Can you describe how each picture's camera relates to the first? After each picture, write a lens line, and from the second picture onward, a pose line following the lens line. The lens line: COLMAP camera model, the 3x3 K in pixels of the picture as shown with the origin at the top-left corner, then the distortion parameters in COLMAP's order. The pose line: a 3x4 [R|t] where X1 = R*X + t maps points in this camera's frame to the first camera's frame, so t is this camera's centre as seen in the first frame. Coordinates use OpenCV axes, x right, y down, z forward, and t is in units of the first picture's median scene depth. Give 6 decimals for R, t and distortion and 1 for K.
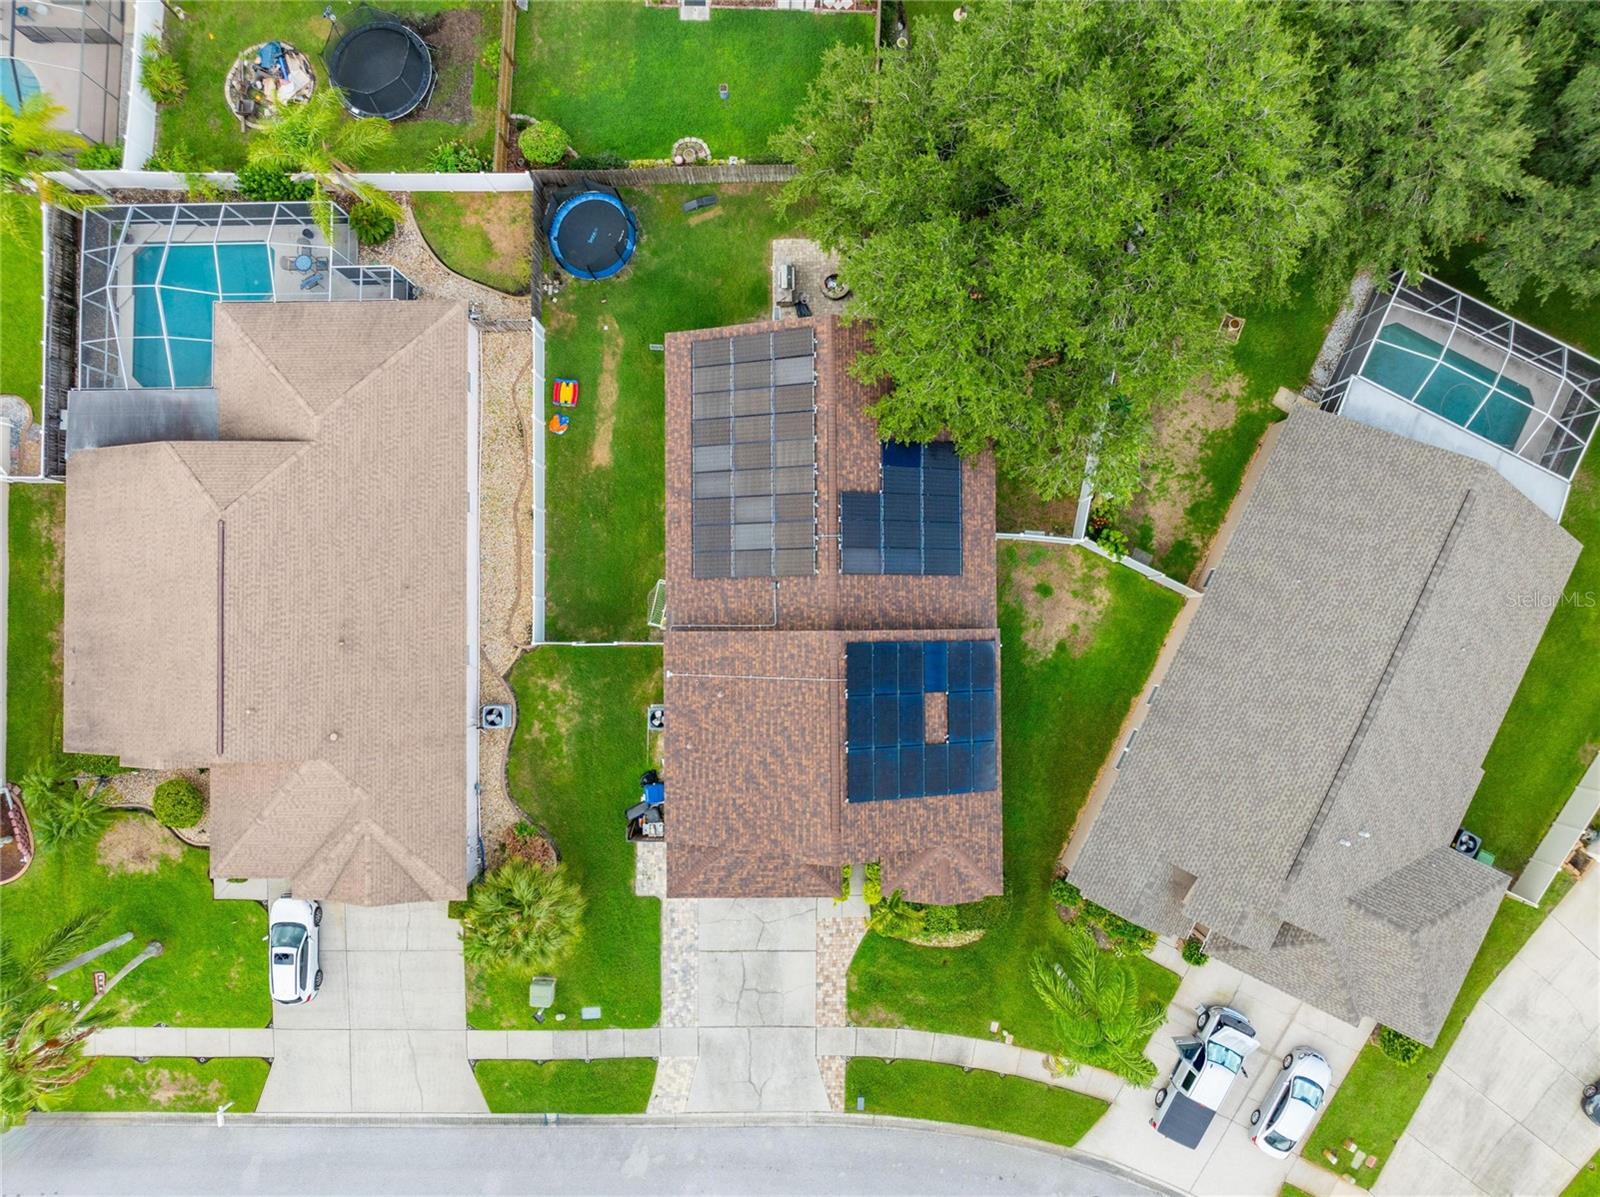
lens RADIAL K [[1129.8, 0, 805.5], [0, 1129.8, 594.4], [0, 0, 1]] dist [-0.043424, 0.013400]
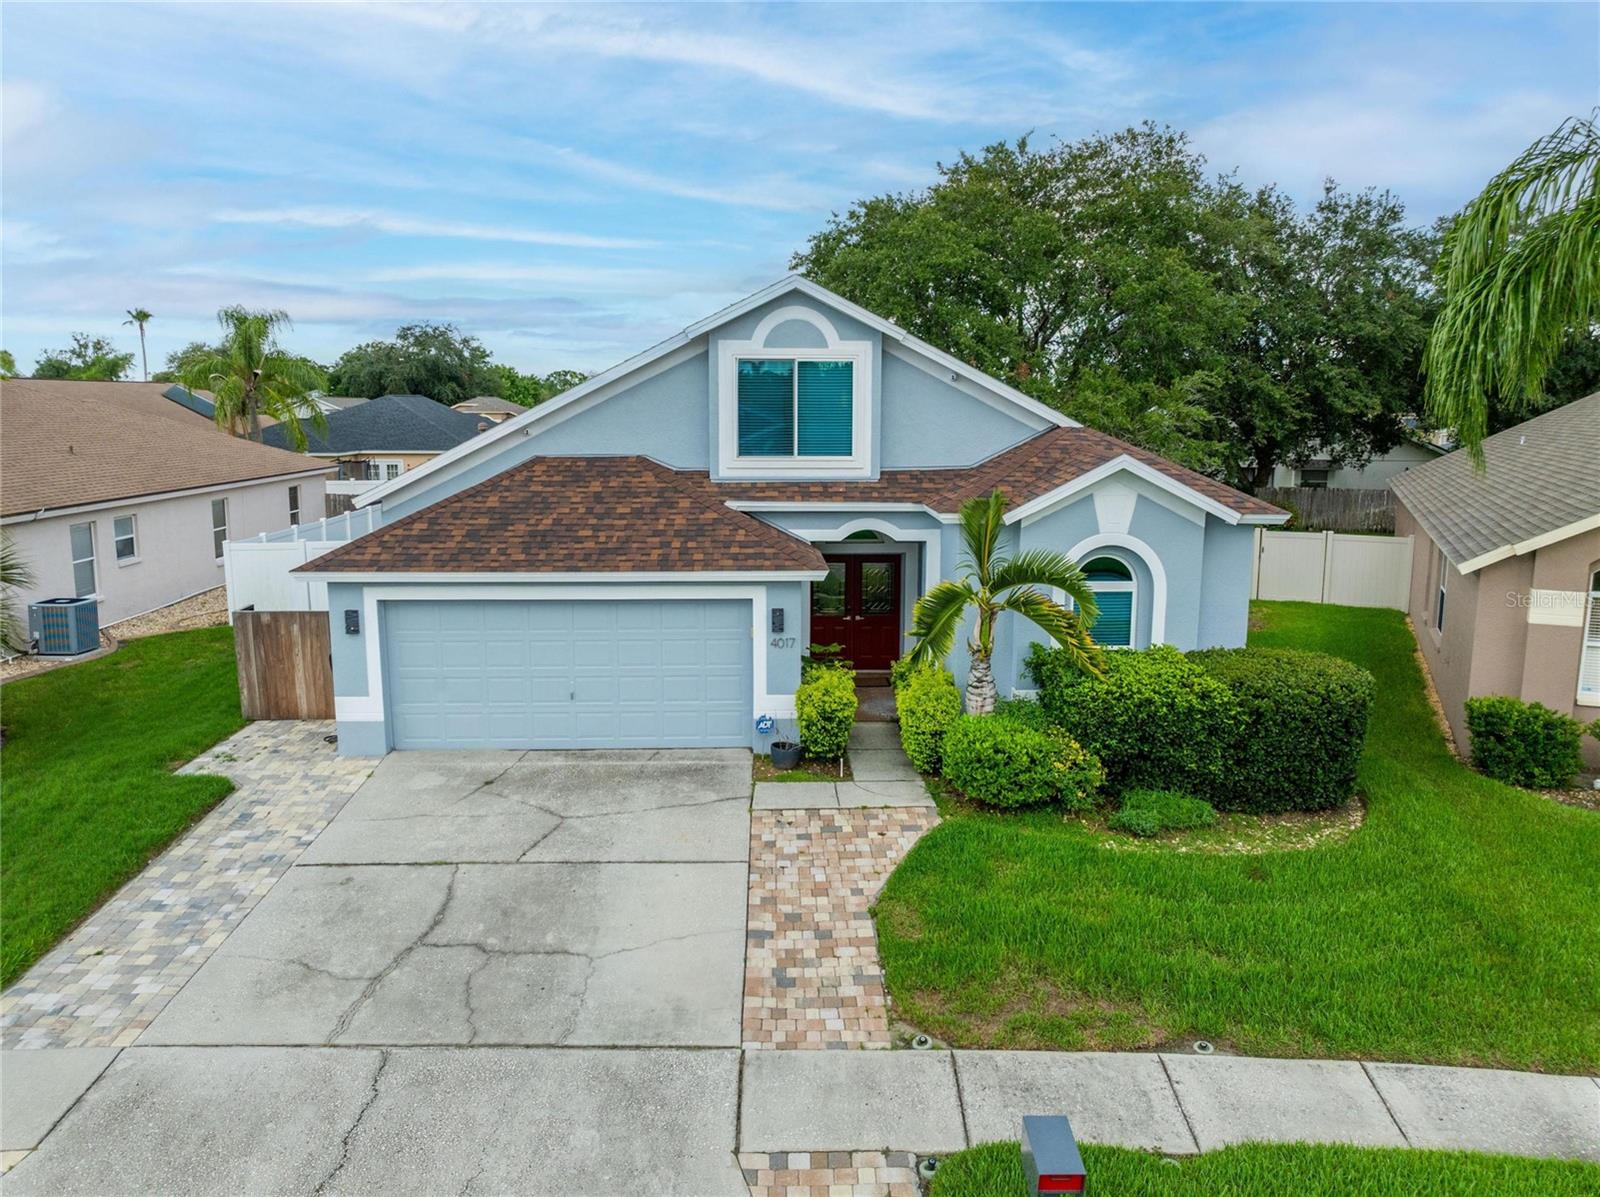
lens RADIAL K [[1146.9, 0, 807.8], [0, 1146.9, 595.2], [0, 0, 1]] dist [-0.035029, -0.003423]
pose [[0.999443, -0.001974, 0.033301, 0.014617], [0.033046, 0.195108, -0.980225, 0.564003], [-0.004562, 0.980780, 0.195064, 0.887143]]
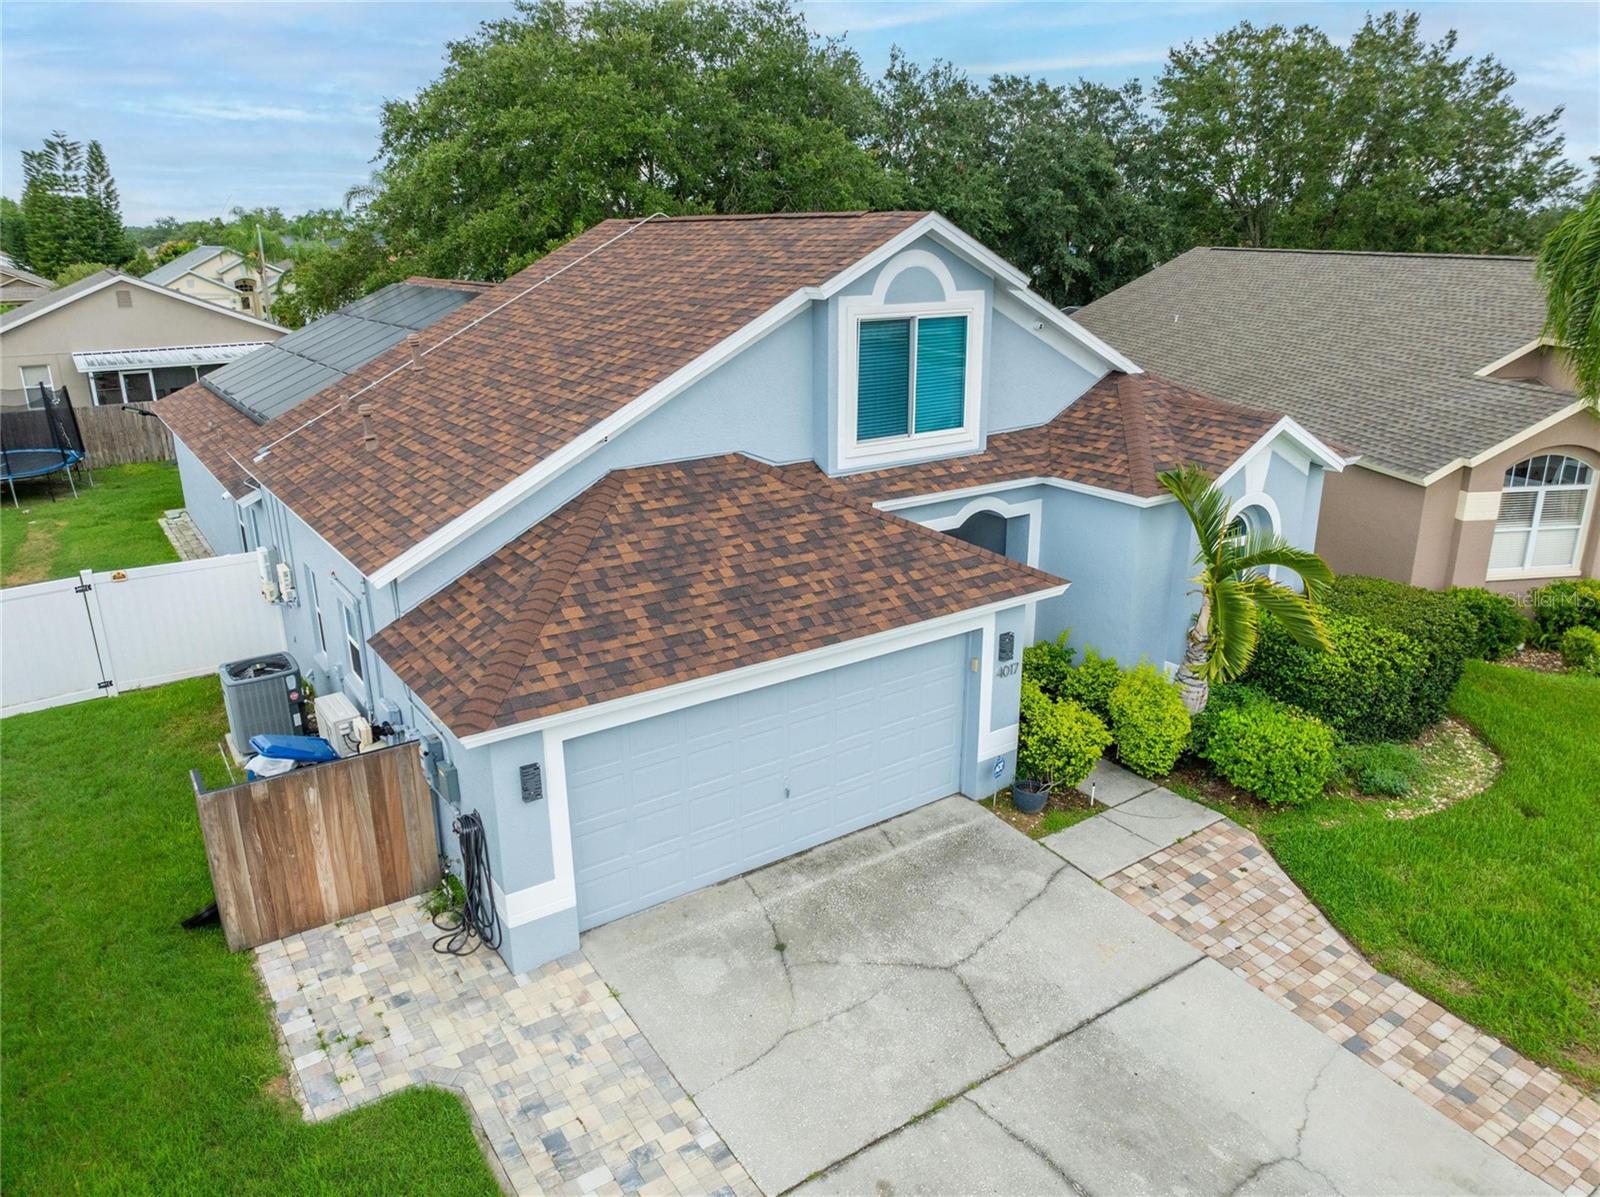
lens RADIAL K [[1129.8, 0, 805.5], [0, 1129.8, 594.4], [0, 0, 1]] dist [-0.043424, 0.013400]
pose [[0.822453, -0.179193, 0.539871, -0.165478], [0.568700, 0.279530, -0.773591, 0.424522], [-0.012289, 0.943267, 0.331808, 0.857002]]
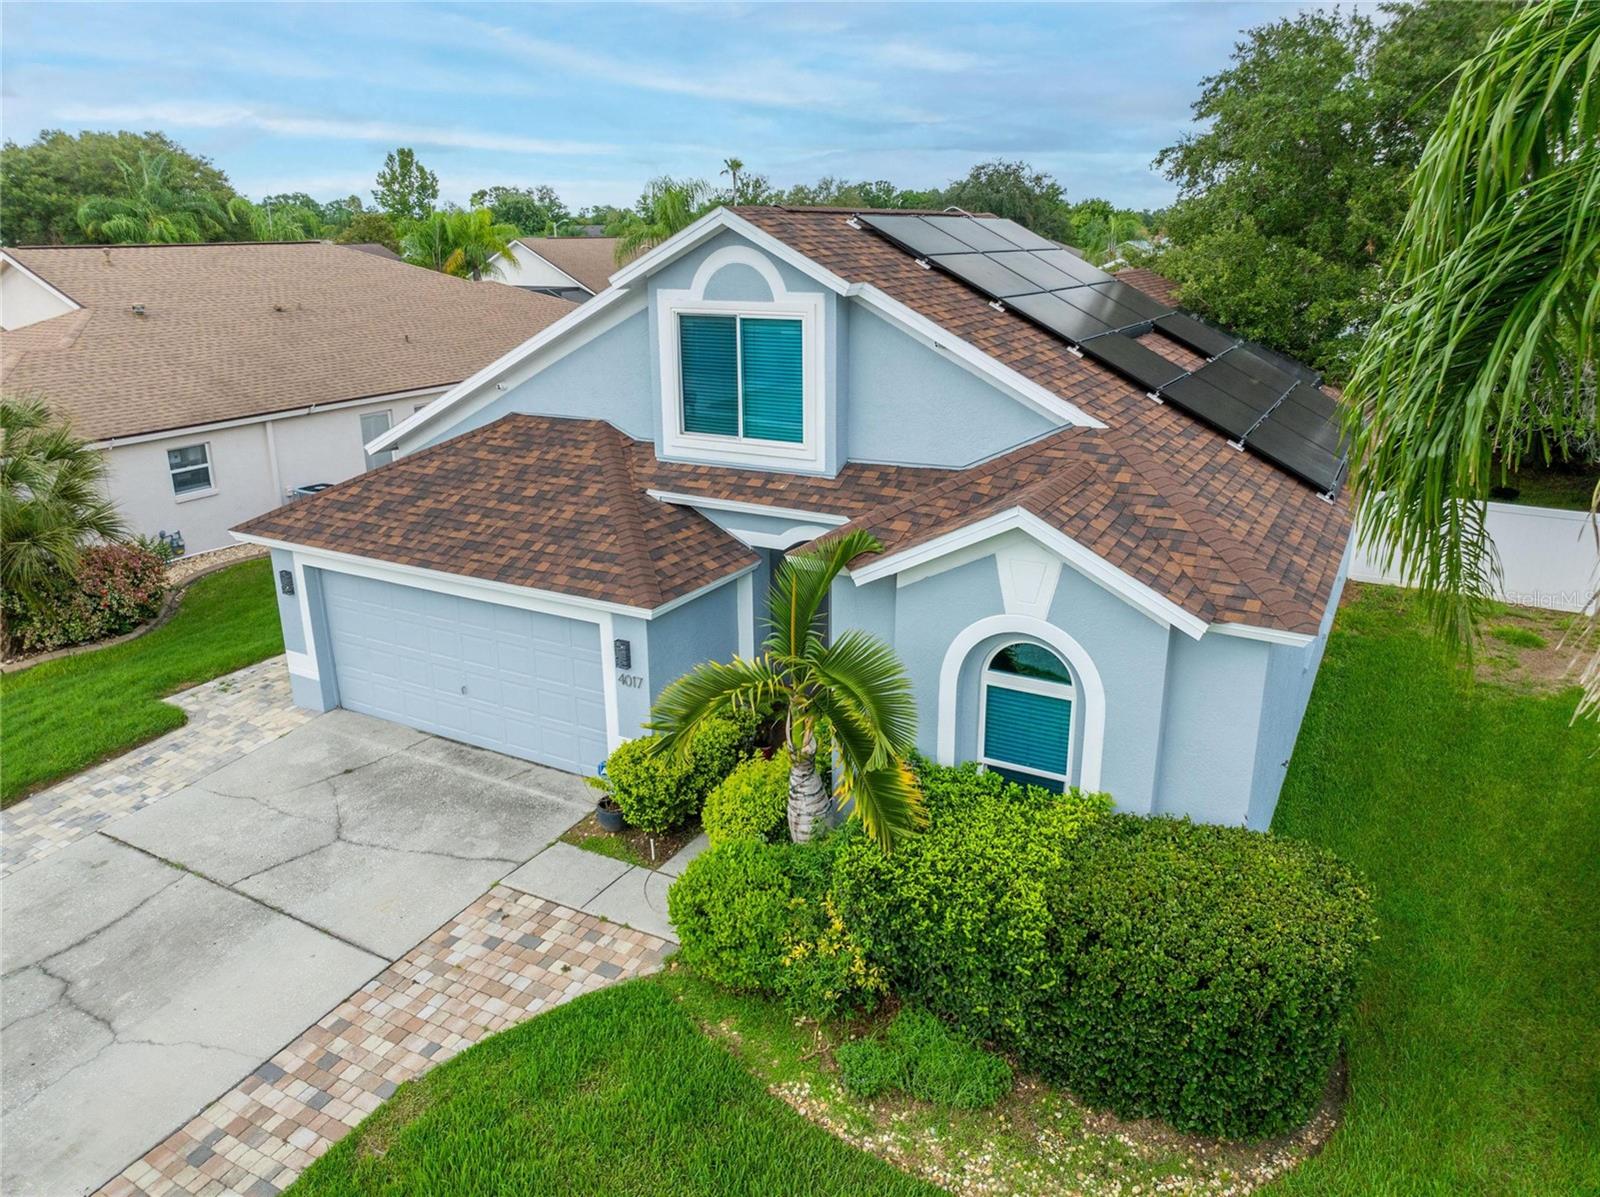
lens RADIAL K [[1129.8, 0, 805.5], [0, 1129.8, 594.4], [0, 0, 1]] dist [-0.043424, 0.013400]
pose [[0.871105, 0.146654, -0.468688, 0.174482], [-0.490651, 0.300562, -0.817878, 0.436269], [0.020925, 0.942420, 0.333777, 0.857843]]
